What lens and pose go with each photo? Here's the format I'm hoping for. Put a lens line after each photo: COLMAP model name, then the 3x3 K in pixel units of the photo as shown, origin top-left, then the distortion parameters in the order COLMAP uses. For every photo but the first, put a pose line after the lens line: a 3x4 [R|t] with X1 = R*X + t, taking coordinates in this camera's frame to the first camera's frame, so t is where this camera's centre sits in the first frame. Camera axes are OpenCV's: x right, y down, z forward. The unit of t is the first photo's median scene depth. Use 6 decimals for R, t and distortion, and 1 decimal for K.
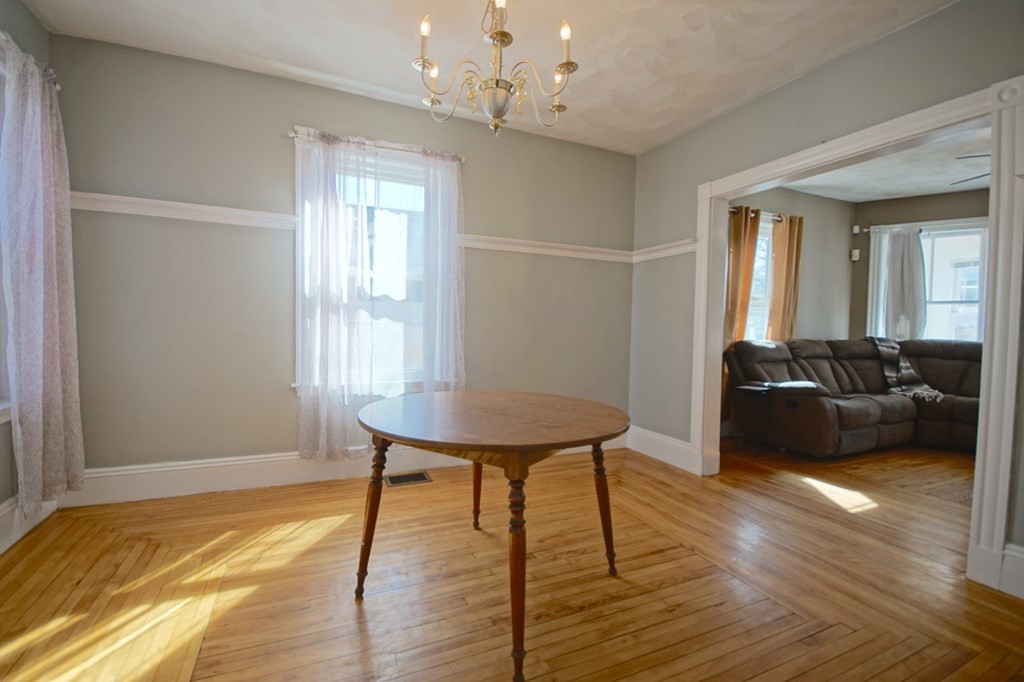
lens RADIAL K [[455.1, 0, 491.7], [0, 455.1, 348.3], [0, 0, 1]] dist [0.011723, -0.010930]
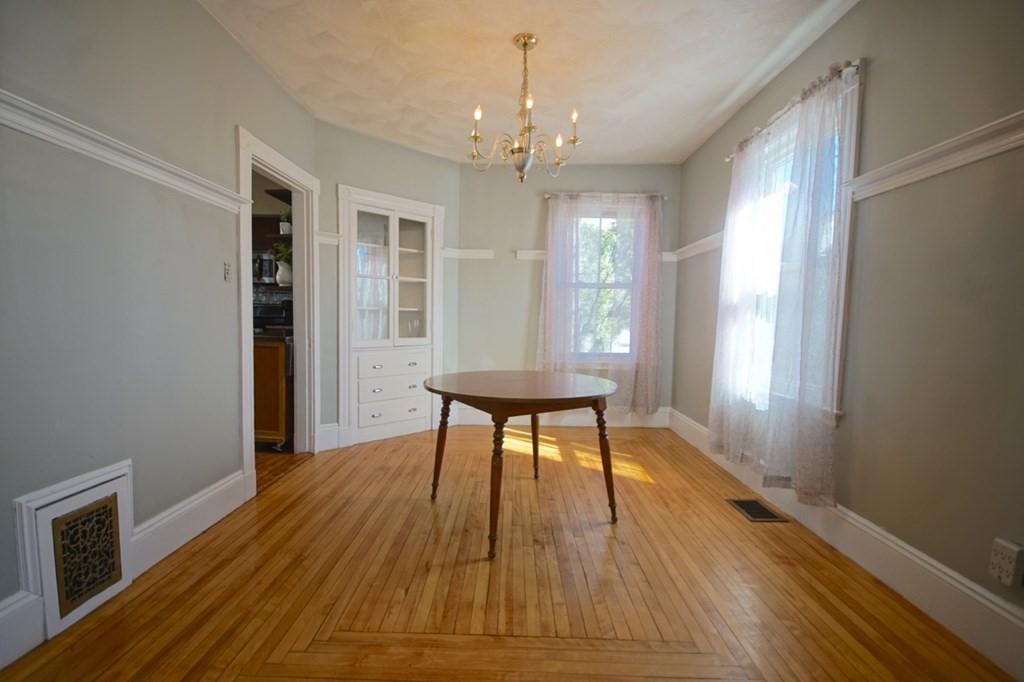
lens RADIAL K [[455.1, 0, 506.2], [0, 455.1, 347.2], [0, 0, 1]] dist [0.011723, -0.010930]
pose [[-0.424466, 0.033504, -0.904824, 1.182836], [-0.065674, 0.995544, 0.067672, -0.058583], [0.903059, 0.088148, -0.420374, 1.430252]]
